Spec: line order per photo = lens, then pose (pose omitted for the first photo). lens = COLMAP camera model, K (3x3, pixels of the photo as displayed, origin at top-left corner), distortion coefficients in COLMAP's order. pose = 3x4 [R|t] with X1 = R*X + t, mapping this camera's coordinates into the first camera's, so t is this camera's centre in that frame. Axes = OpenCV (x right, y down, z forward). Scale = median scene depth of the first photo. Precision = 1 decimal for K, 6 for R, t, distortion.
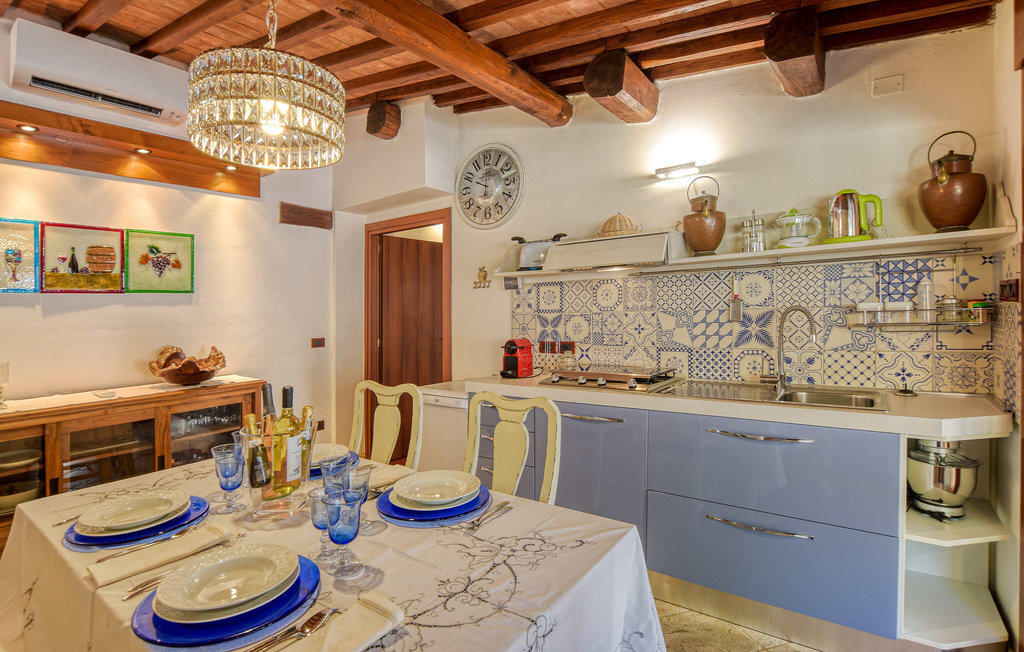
lens RADIAL K [[498.5, 0, 529.0], [0, 498.5, 321.6], [0, 0, 1]] dist [-0.026035, 0.000839]
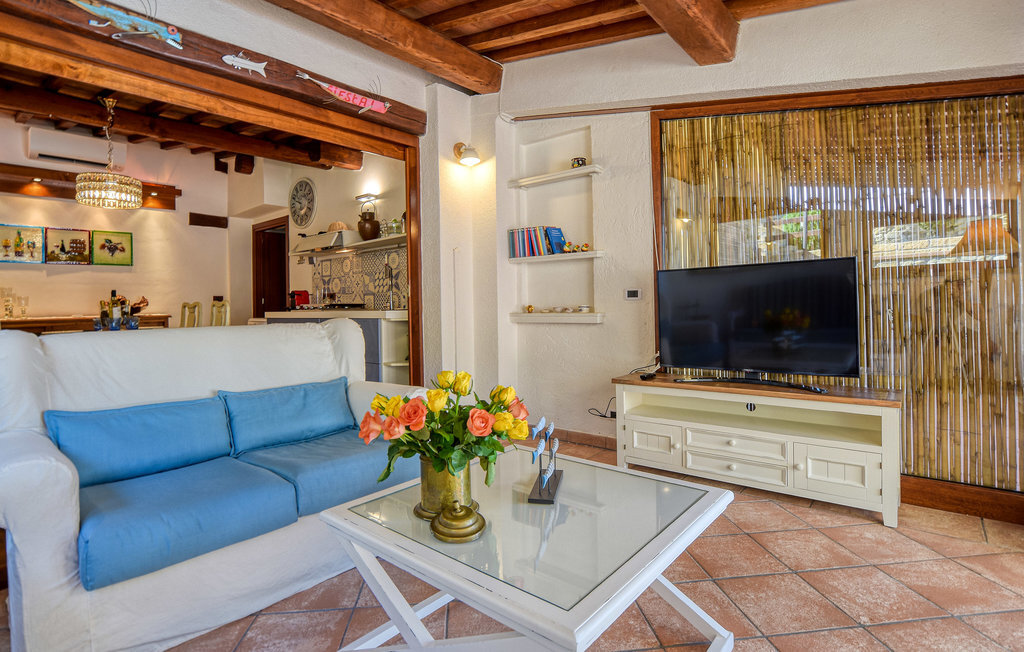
lens RADIAL K [[496.6, 0, 508.6], [0, 496.6, 316.7], [0, 0, 1]] dist [-0.002011, -0.000274]
pose [[0.997138, 0.006332, -0.075343, 0.906493], [-0.005526, 0.999925, 0.010907, 0.110859], [0.075407, -0.010460, 0.997098, -0.767203]]
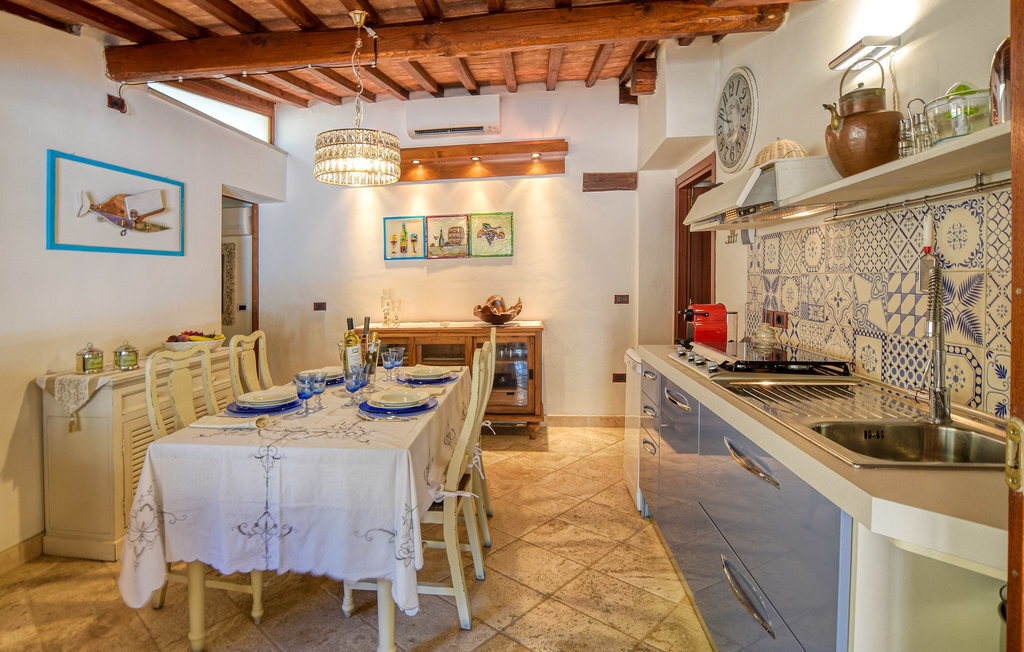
lens RADIAL K [[550.9, 0, 448.4], [0, 550.9, 279.6], [0, 0, 1]] dist [-0.035137, -0.000027]
pose [[0.454206, 0.018735, -0.890700, 0.630625], [-0.013371, 0.999810, 0.014212, -0.015027], [0.890796, 0.005454, 0.454370, 0.197176]]
